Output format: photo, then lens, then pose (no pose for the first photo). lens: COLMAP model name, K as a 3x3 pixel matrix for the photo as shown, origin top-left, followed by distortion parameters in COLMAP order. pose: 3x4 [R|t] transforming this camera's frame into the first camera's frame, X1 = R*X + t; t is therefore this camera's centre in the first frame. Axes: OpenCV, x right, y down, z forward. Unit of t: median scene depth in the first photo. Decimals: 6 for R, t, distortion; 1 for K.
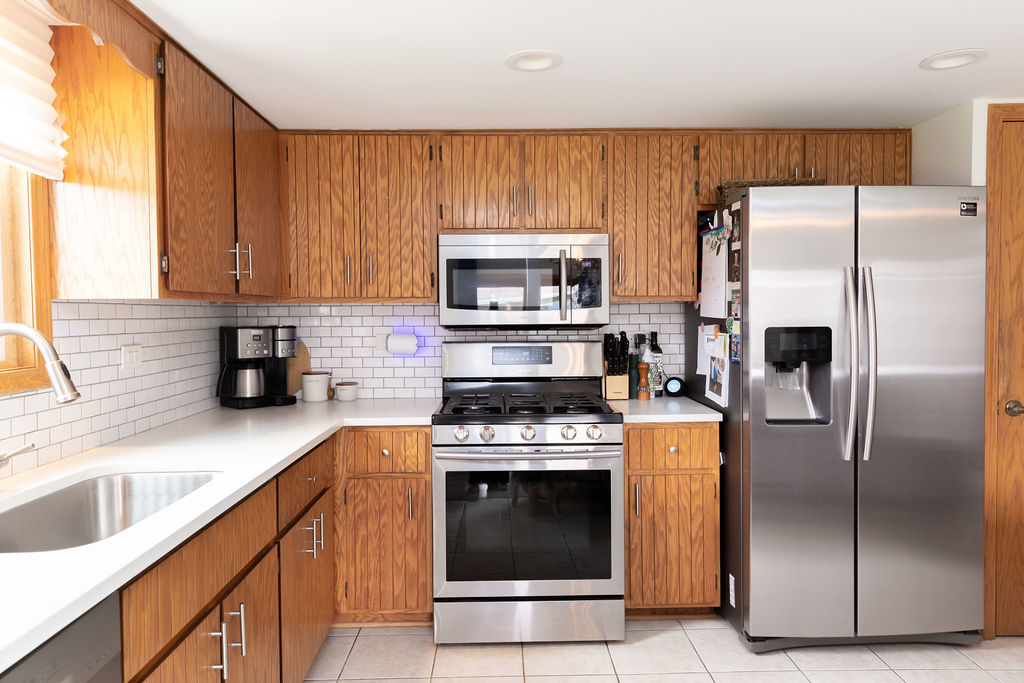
lens RADIAL K [[679.6, 0, 512.0], [0, 679.6, 341.5], [0, 0, 1]] dist [0.005750, 0.007192]
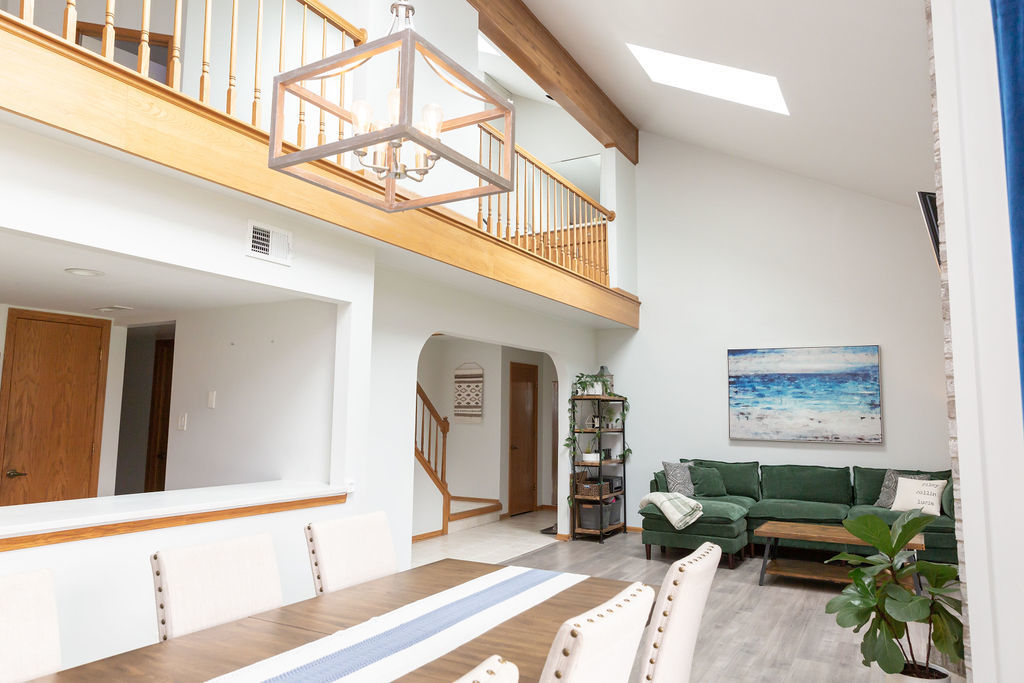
lens RADIAL K [[679.6, 0, 512.0], [0, 679.6, 341.5], [0, 0, 1]] dist [0.005750, 0.007192]
pose [[0.514997, 0.109143, 0.850215, -0.145342], [0.018604, 0.990204, -0.138383, 0.022264], [-0.856990, 0.087085, 0.507922, -0.969450]]
